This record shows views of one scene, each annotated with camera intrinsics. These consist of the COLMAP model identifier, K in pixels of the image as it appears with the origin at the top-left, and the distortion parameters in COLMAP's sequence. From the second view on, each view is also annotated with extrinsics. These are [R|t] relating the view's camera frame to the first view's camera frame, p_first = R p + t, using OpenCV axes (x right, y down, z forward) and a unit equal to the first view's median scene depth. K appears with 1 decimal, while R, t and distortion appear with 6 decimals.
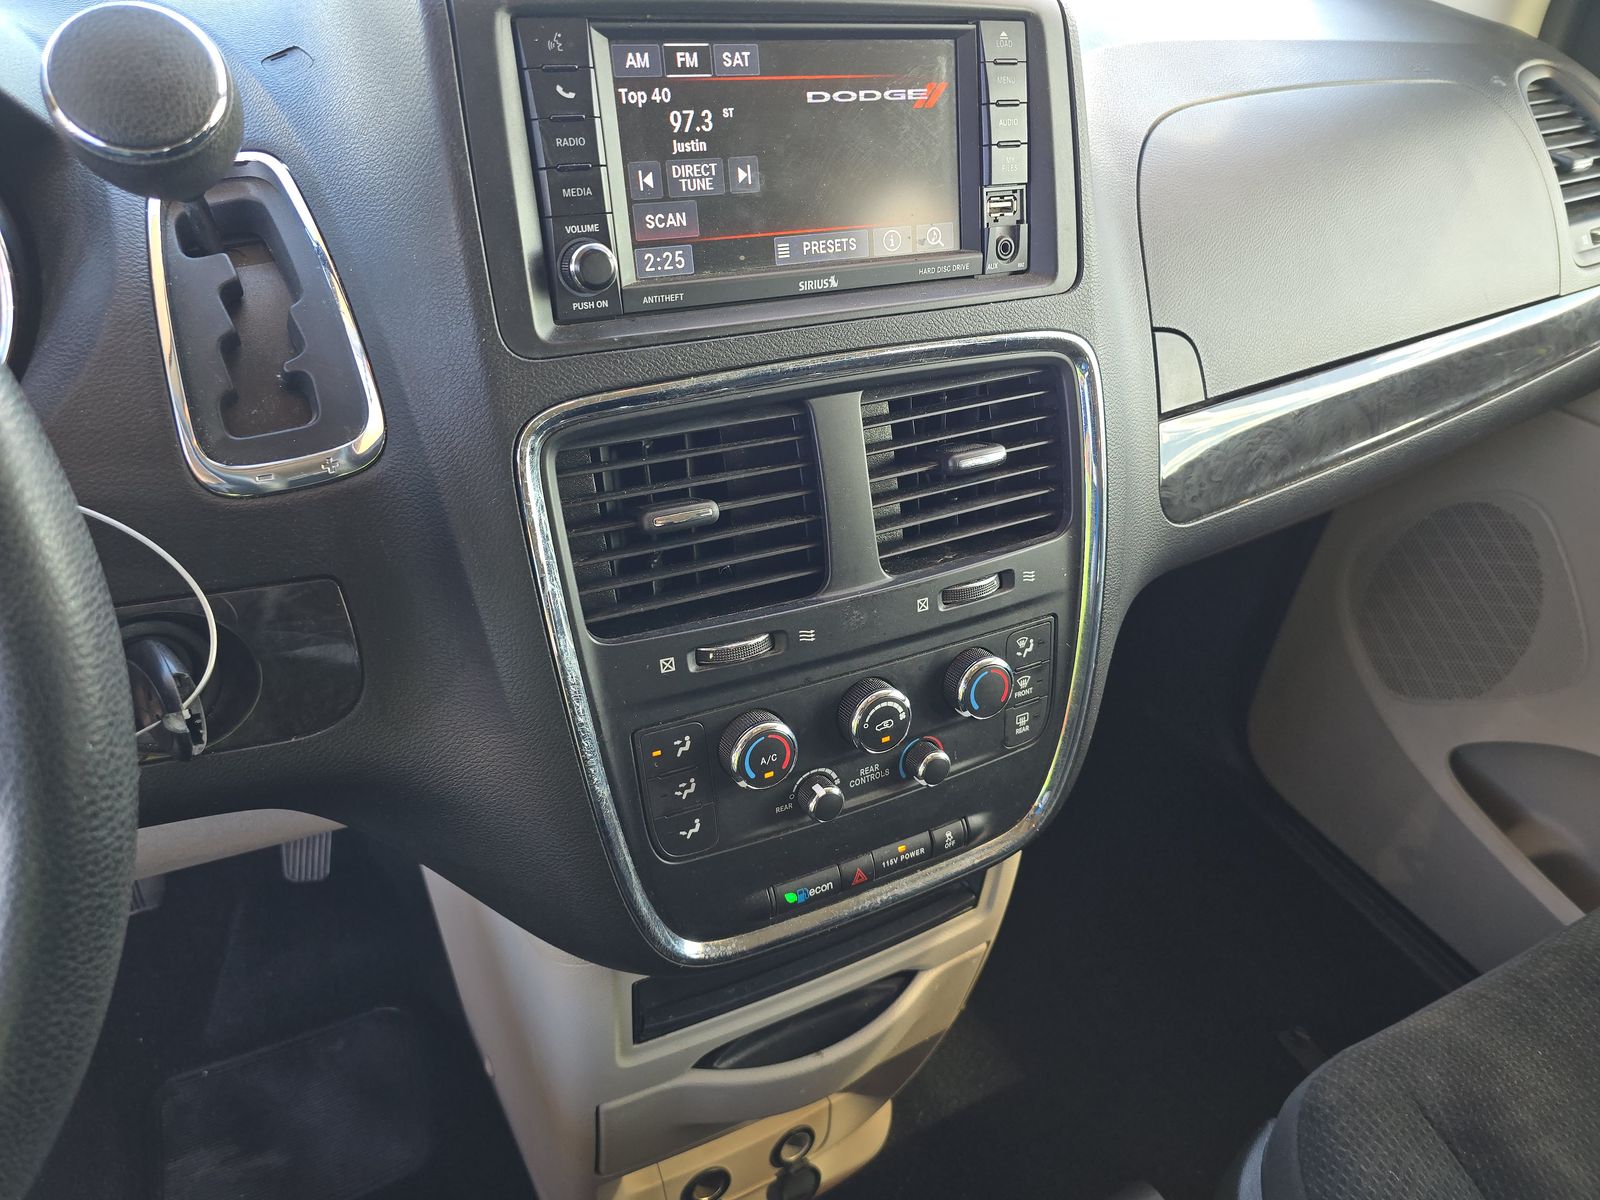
lens RADIAL K [[1084.3, 0, 791.7], [0, 1084.3, 597.7], [0, 0, 1]] dist [0.022901, -0.025152]
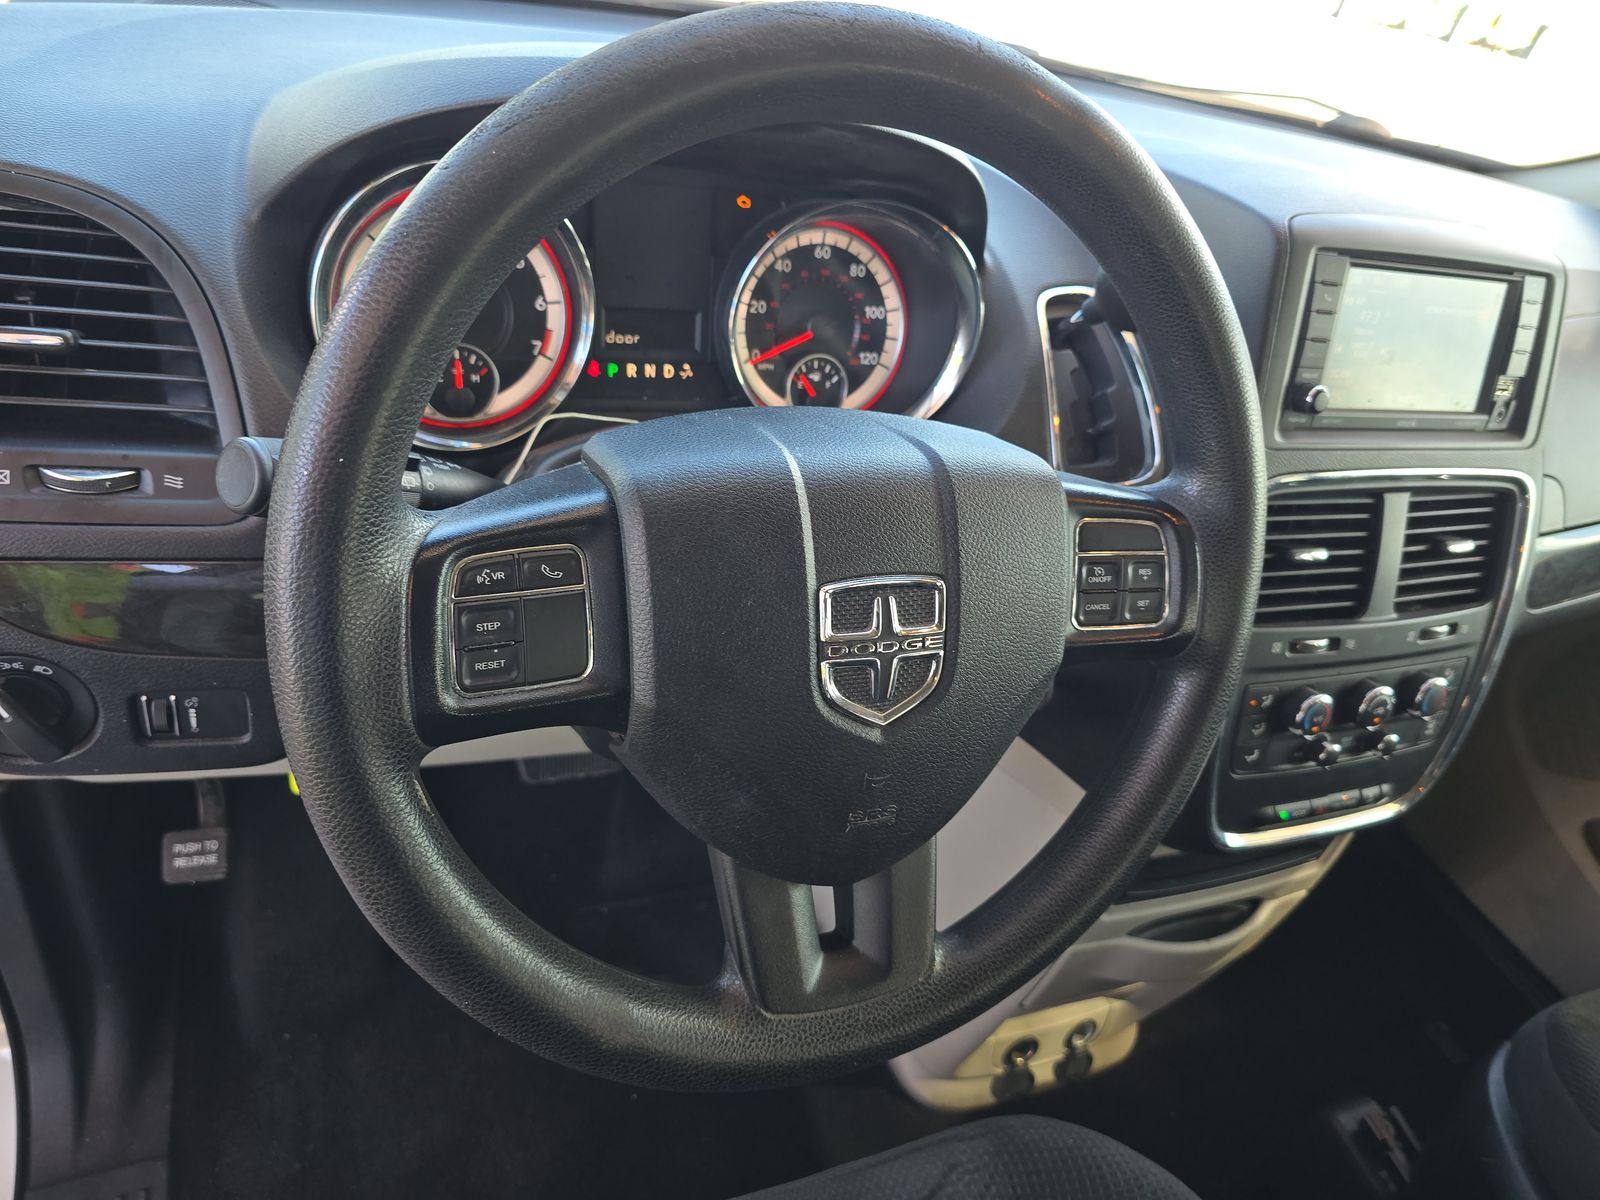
lens RADIAL K [[1084.3, 0, 808.2], [0, 1084.3, 601.7], [0, 0, 1]] dist [0.022901, -0.025152]
pose [[0.986496, 0.162248, 0.022400, -0.746821], [-0.161979, 0.986704, -0.013359, 0.114915], [-0.024270, 0.009551, 0.999660, -0.498926]]
